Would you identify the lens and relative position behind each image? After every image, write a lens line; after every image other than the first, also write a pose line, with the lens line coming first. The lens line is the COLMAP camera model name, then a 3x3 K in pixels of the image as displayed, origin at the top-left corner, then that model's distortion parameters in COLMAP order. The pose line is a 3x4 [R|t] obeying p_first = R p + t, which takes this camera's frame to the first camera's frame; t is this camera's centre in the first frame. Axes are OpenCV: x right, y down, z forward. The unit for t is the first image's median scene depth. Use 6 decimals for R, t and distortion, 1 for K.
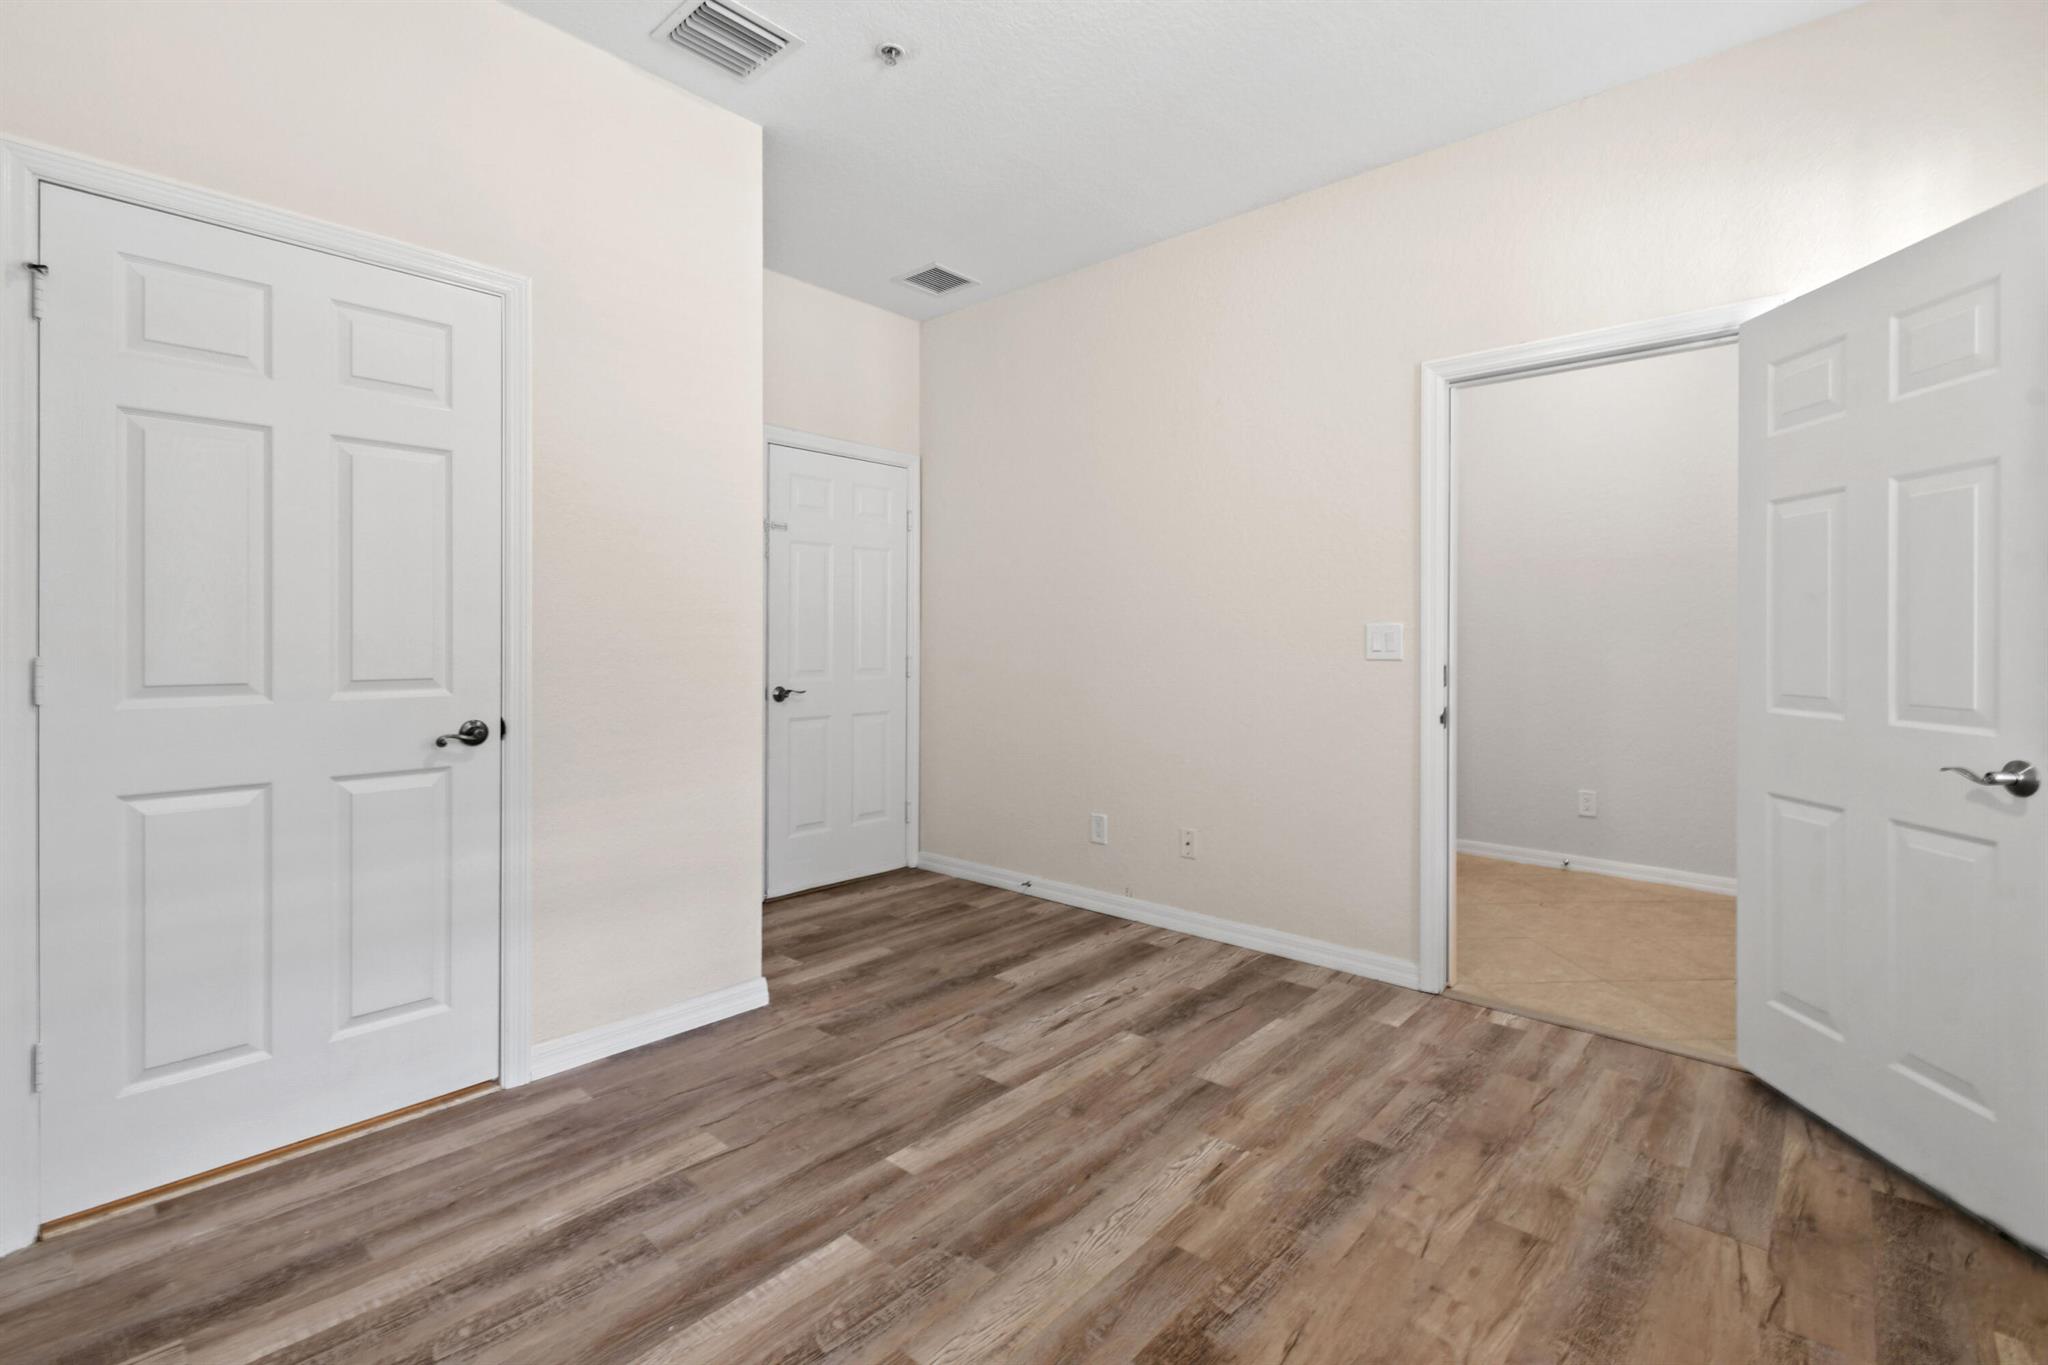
lens RADIAL K [[922.6, 0, 1038.1], [0, 922.6, 644.7], [0, 0, 1]] dist [0.009857, -0.005478]
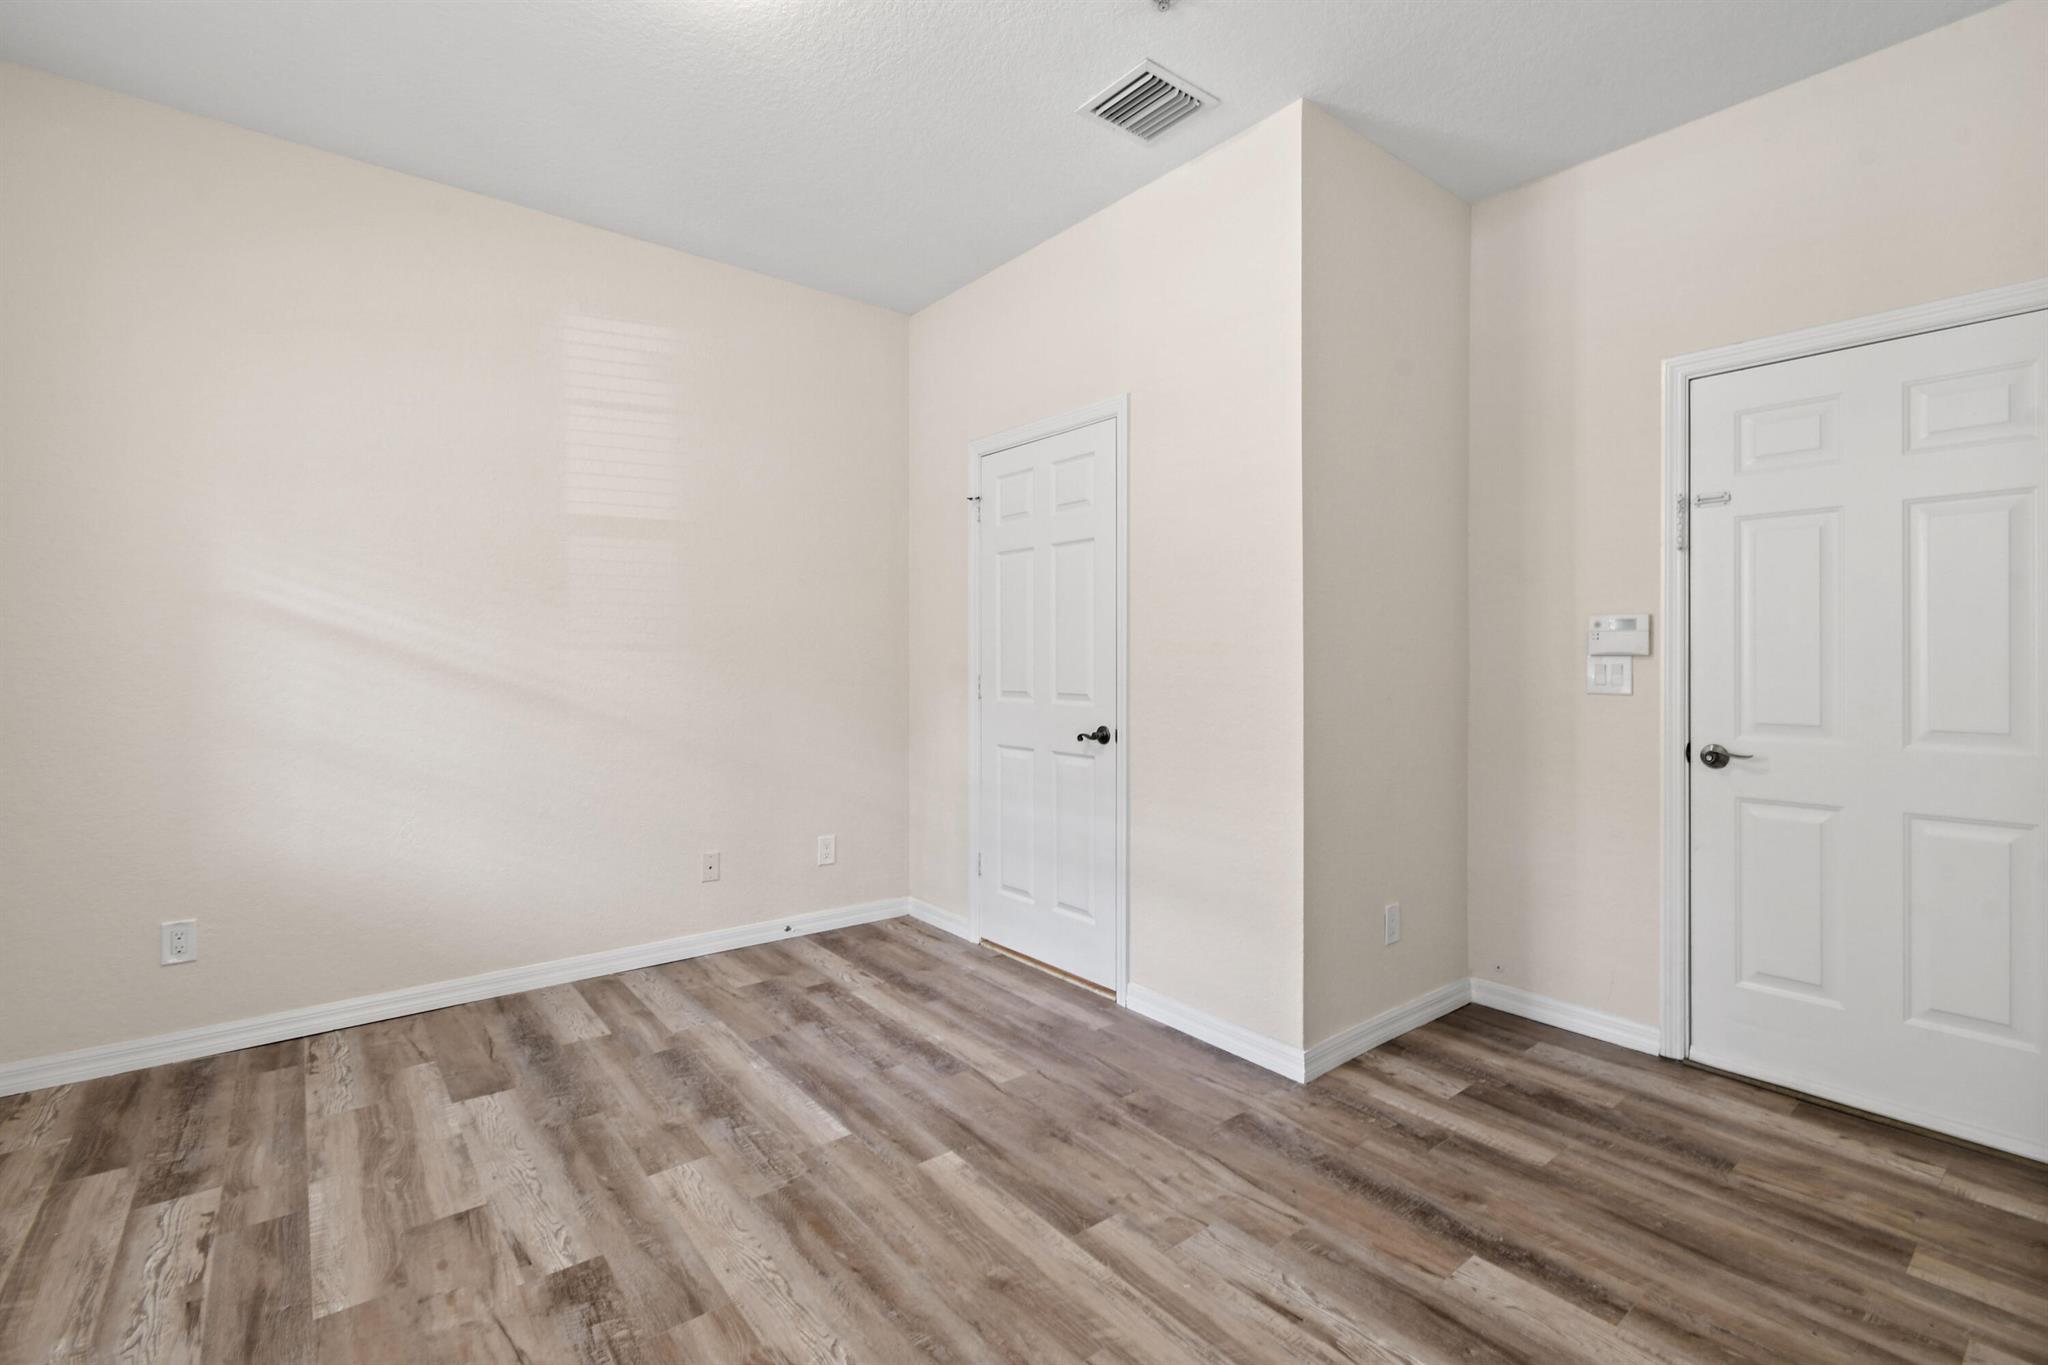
lens RADIAL K [[906.5, 0, 1037.1], [0, 906.5, 667.3], [0, 0, 1]] dist [0.002318, -0.000681]
pose [[-0.163153, 0.002702, -0.986597, 0.772117], [-0.009550, 0.999945, 0.004318, -0.013183], [0.986555, 0.010126, -0.163119, 1.134331]]
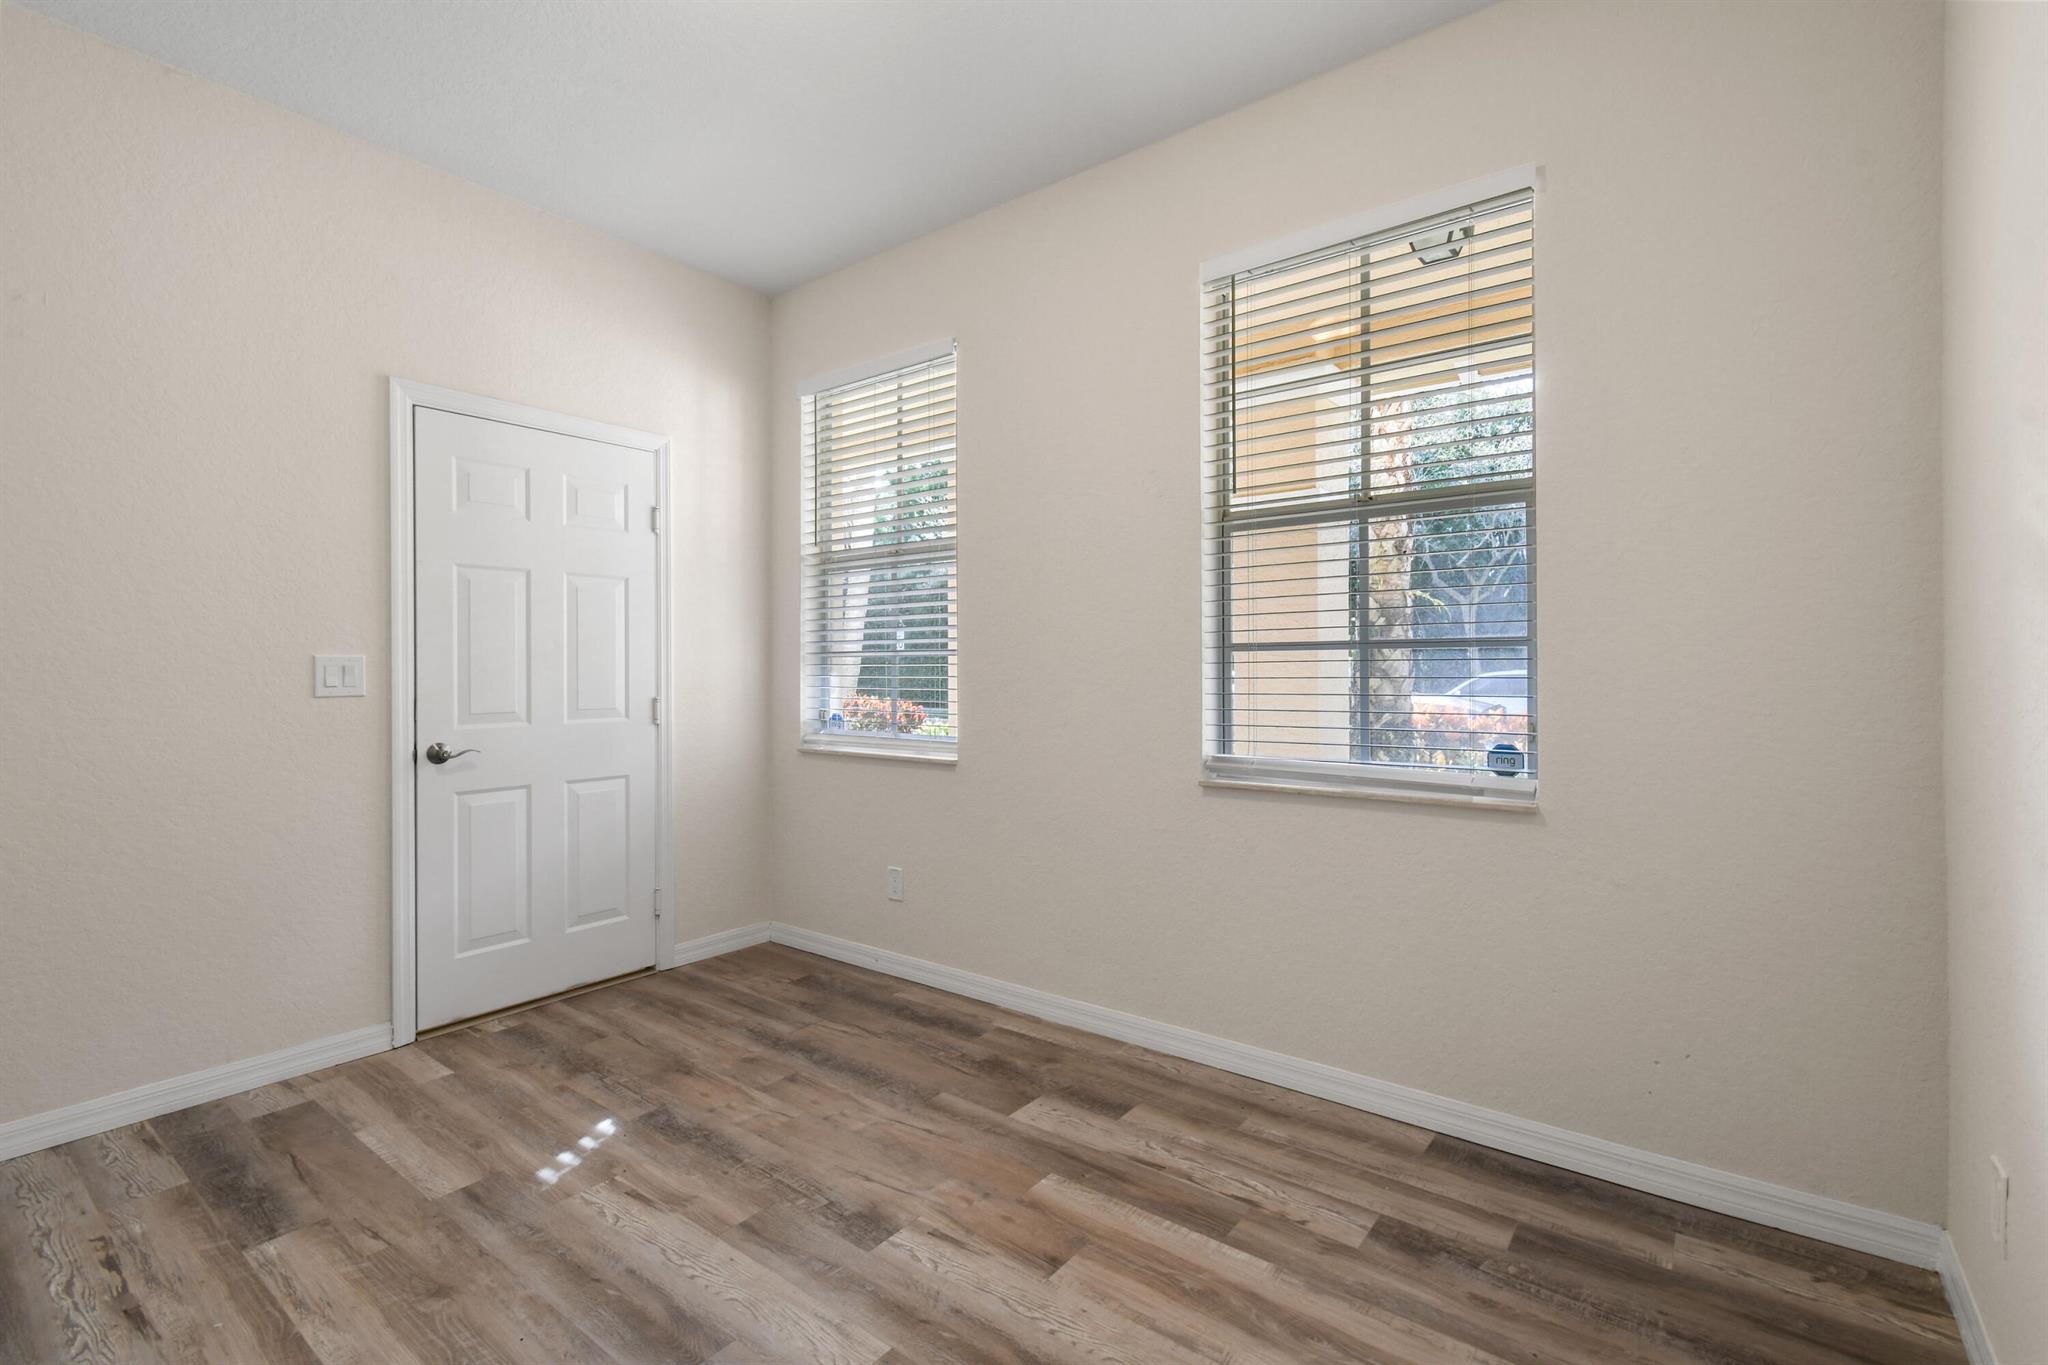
lens RADIAL K [[922.6, 0, 1038.1], [0, 922.6, 644.7], [0, 0, 1]] dist [0.009857, -0.005478]
pose [[-0.070615, 0.018176, 0.997338, -0.757137], [0.009691, 0.999799, -0.017535, -0.013627], [-0.997457, 0.008427, -0.070777, 0.548859]]
